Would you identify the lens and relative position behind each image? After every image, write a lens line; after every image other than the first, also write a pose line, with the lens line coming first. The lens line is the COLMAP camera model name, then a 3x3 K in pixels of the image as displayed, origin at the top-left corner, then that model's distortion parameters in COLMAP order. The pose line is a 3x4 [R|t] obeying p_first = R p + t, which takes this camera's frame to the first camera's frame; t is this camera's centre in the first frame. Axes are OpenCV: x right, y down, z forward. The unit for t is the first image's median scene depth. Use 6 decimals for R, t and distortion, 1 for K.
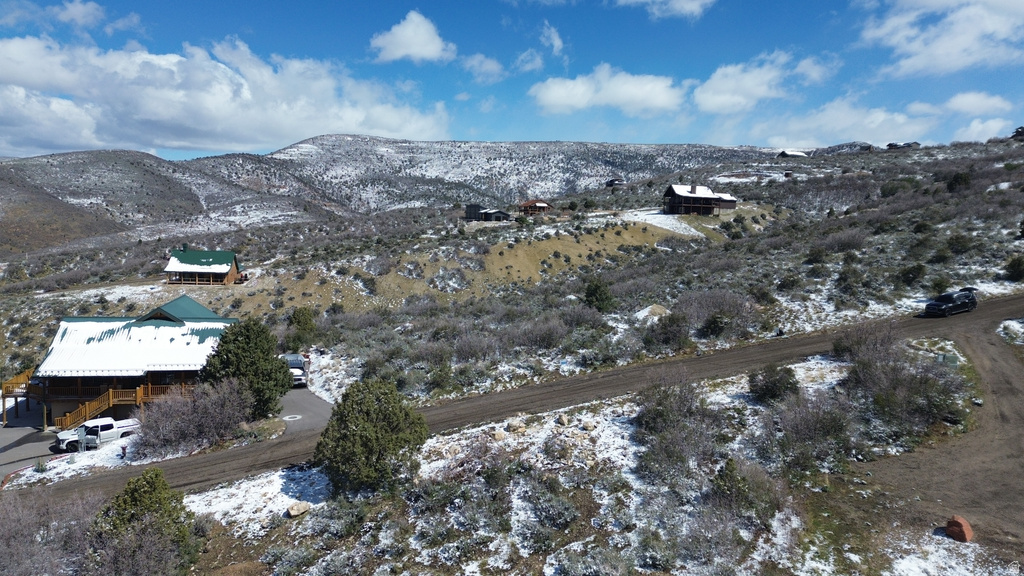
lens RADIAL K [[730.8, 0, 516.7], [0, 730.8, 320.1], [0, 0, 1]] dist [0.089028, -0.083569]
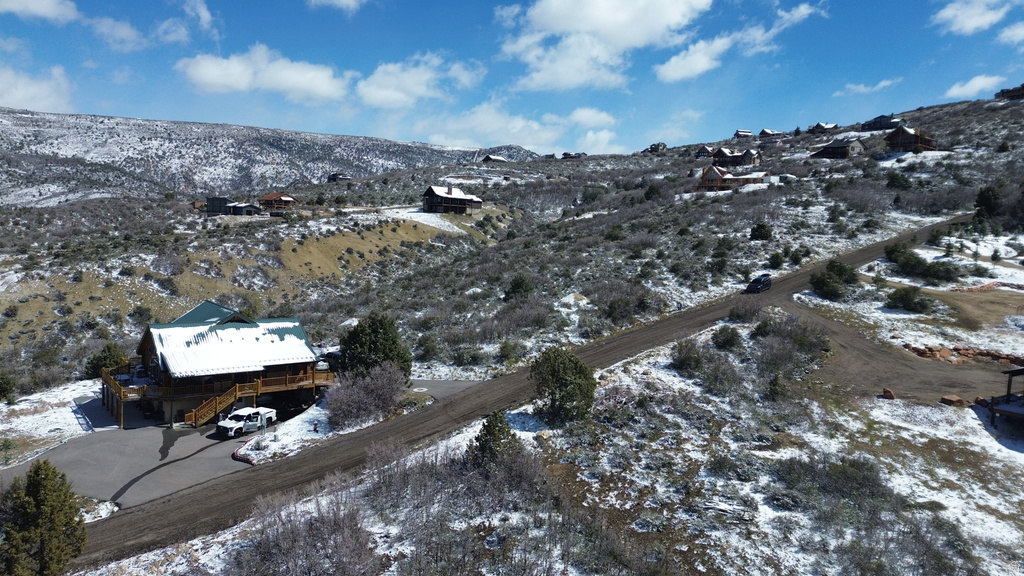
lens RADIAL K [[730.8, 0, 540.6], [0, 730.8, 291.9], [0, 0, 1]] dist [0.089028, -0.083569]
pose [[0.892430, -0.036810, 0.449681, -0.113343], [0.048373, 0.998728, -0.014247, -0.001612], [-0.448585, 0.034467, 0.893076, -0.039170]]
